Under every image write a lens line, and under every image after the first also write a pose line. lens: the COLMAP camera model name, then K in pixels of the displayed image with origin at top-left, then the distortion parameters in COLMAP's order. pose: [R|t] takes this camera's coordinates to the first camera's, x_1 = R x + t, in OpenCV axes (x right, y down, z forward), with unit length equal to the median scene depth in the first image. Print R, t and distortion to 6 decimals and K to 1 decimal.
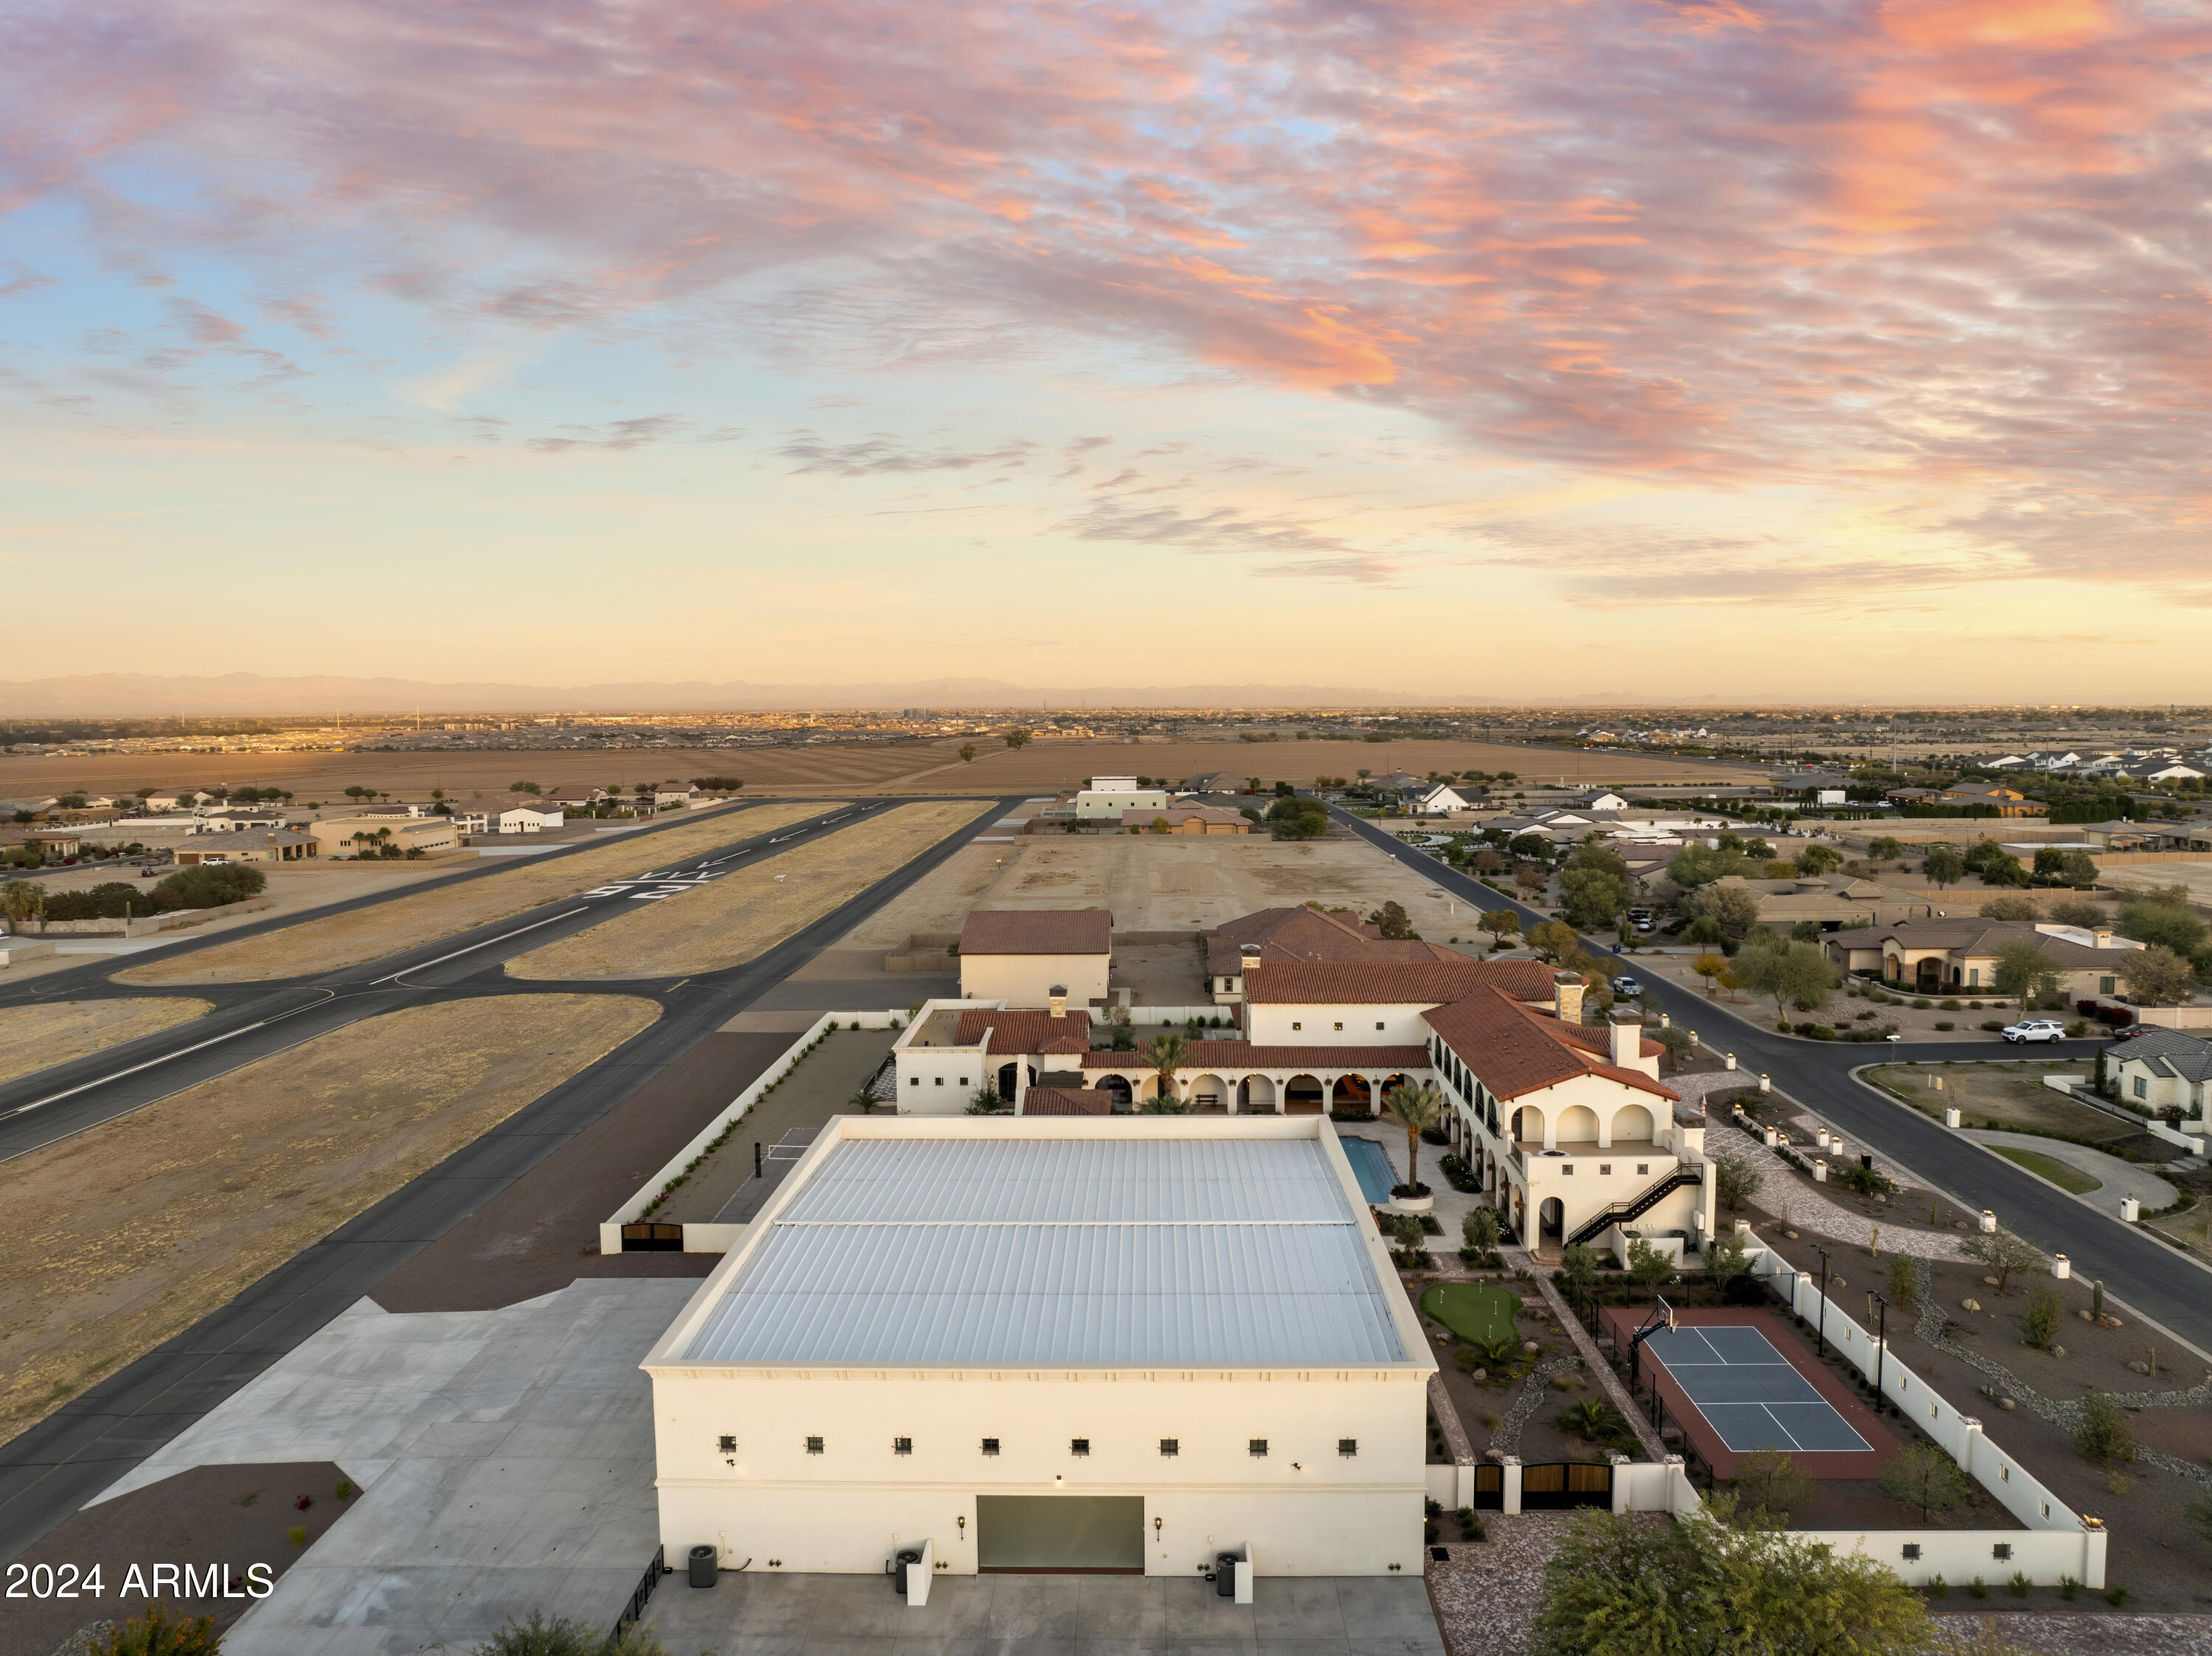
lens RADIAL K [[1549.9, 0, 1106.0], [0, 1549.9, 828.0], [0, 0, 1]] dist [-0.028256, 0.002417]
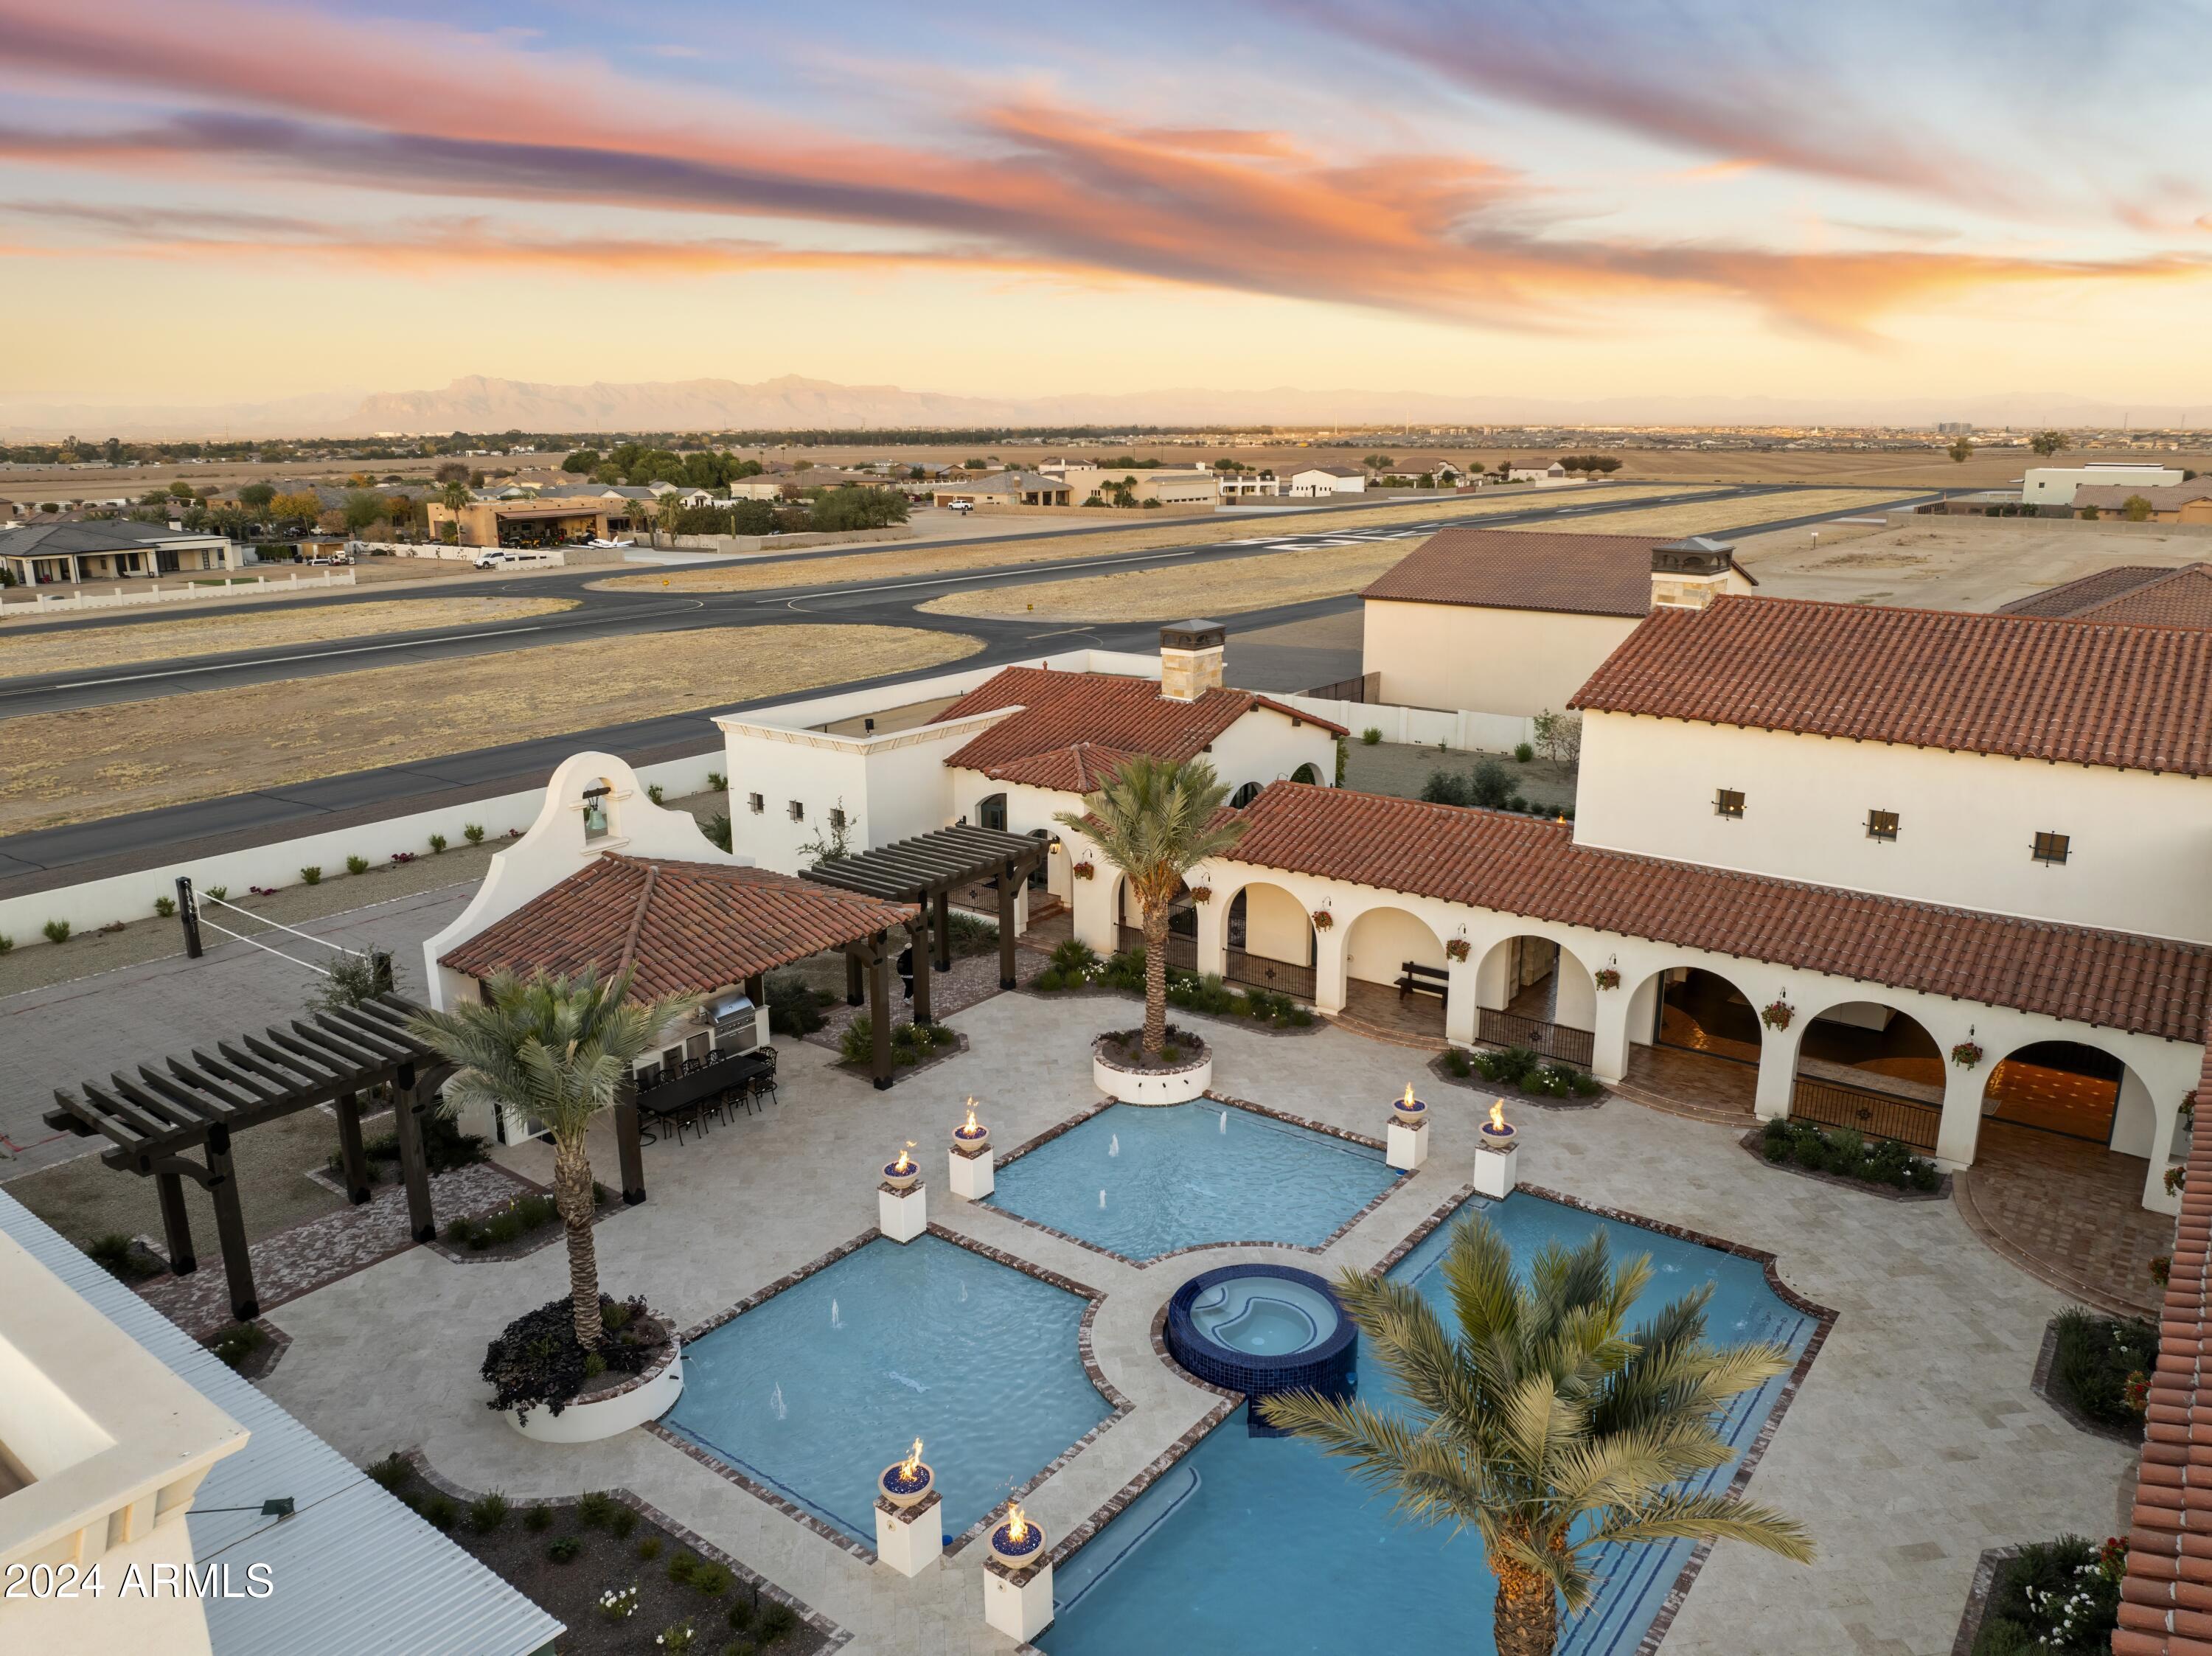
lens RADIAL K [[1549.9, 0, 1106.0], [0, 1549.9, 828.0], [0, 0, 1]] dist [-0.028920, 0.000287]
pose [[0.815951, 0.150143, -0.558284, 0.063090], [-0.047187, 0.979761, 0.194528, 0.027055], [0.576192, -0.132381, 0.806522, 0.231185]]
